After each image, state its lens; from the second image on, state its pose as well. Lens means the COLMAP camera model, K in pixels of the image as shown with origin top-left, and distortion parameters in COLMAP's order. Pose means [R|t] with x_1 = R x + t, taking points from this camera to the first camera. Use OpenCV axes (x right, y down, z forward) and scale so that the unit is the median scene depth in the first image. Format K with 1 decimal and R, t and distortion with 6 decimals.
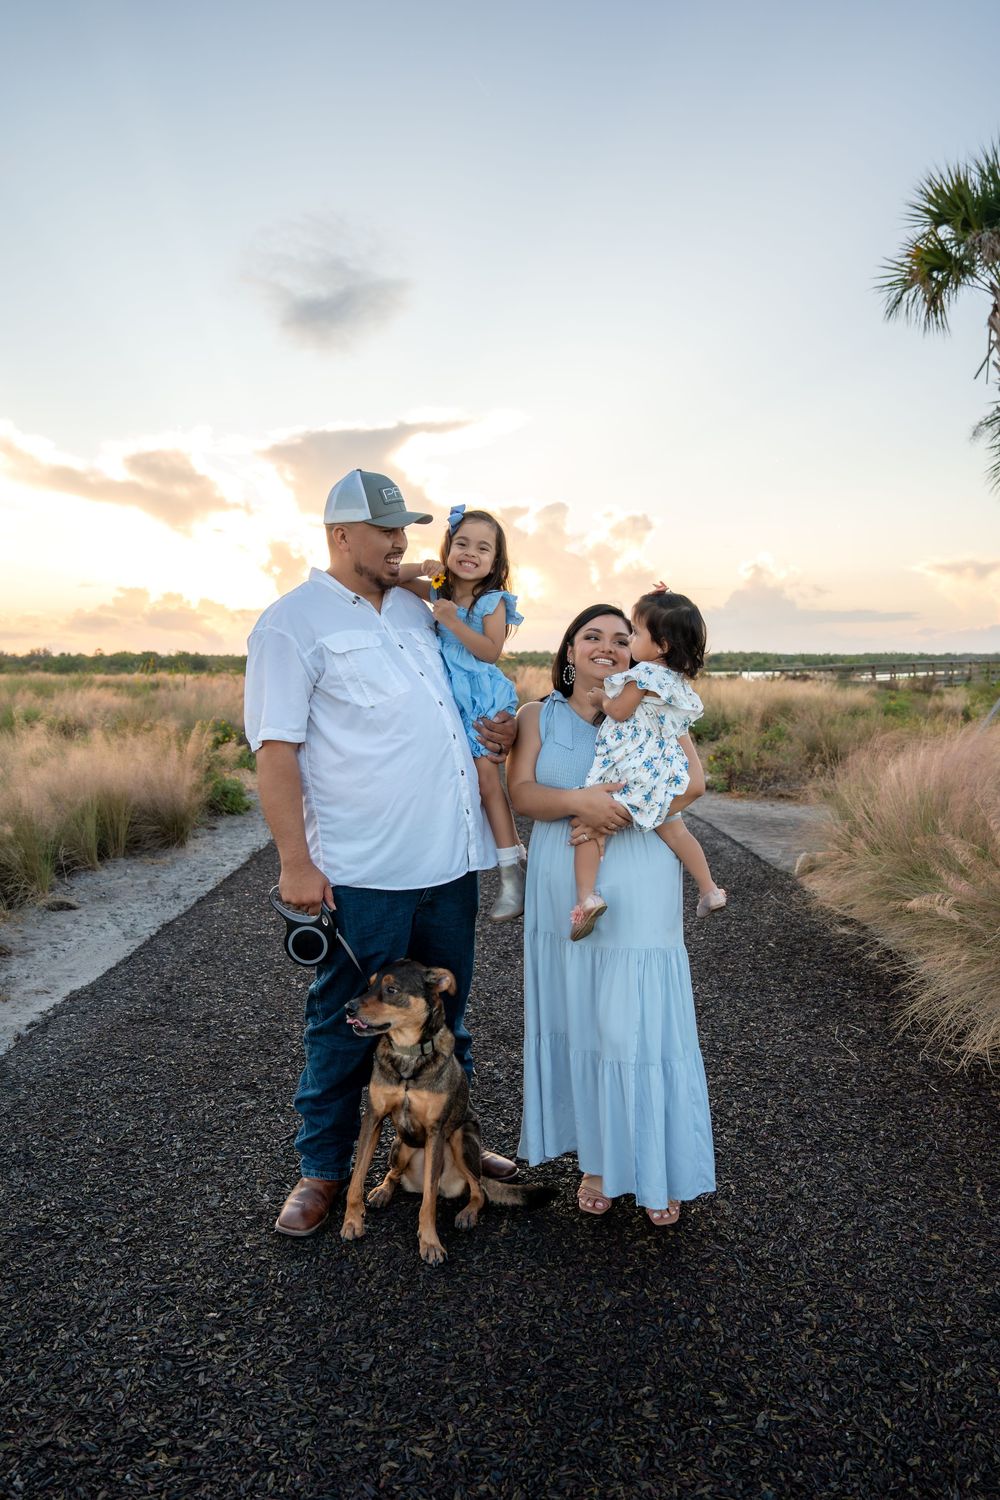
lens RADIAL K [[1053.7, 0, 512.5], [0, 1053.7, 771.6], [0, 0, 1]] dist [-0.093830, 0.073985]
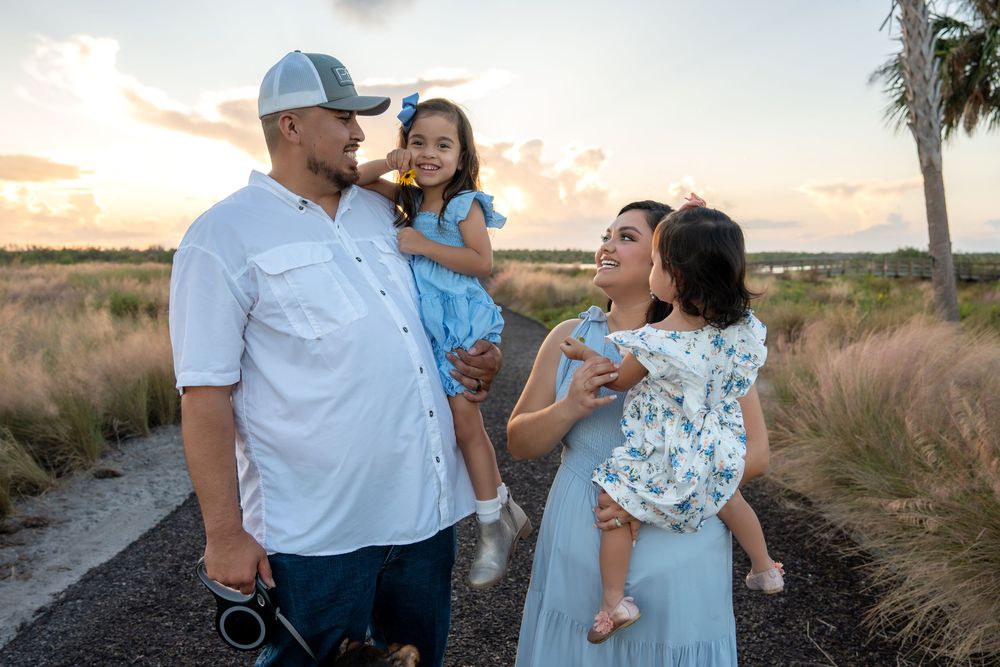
lens RADIAL K [[702.5, 0, 500.0], [0, 702.5, 333.5], [0, 0, 1]] dist [-0.093830, 0.073985]
pose [[0.999978, 0.005833, -0.003132, 0.003927], [-0.005799, 0.999924, 0.010853, -0.040308], [0.003195, -0.010835, 0.999936, 0.260566]]
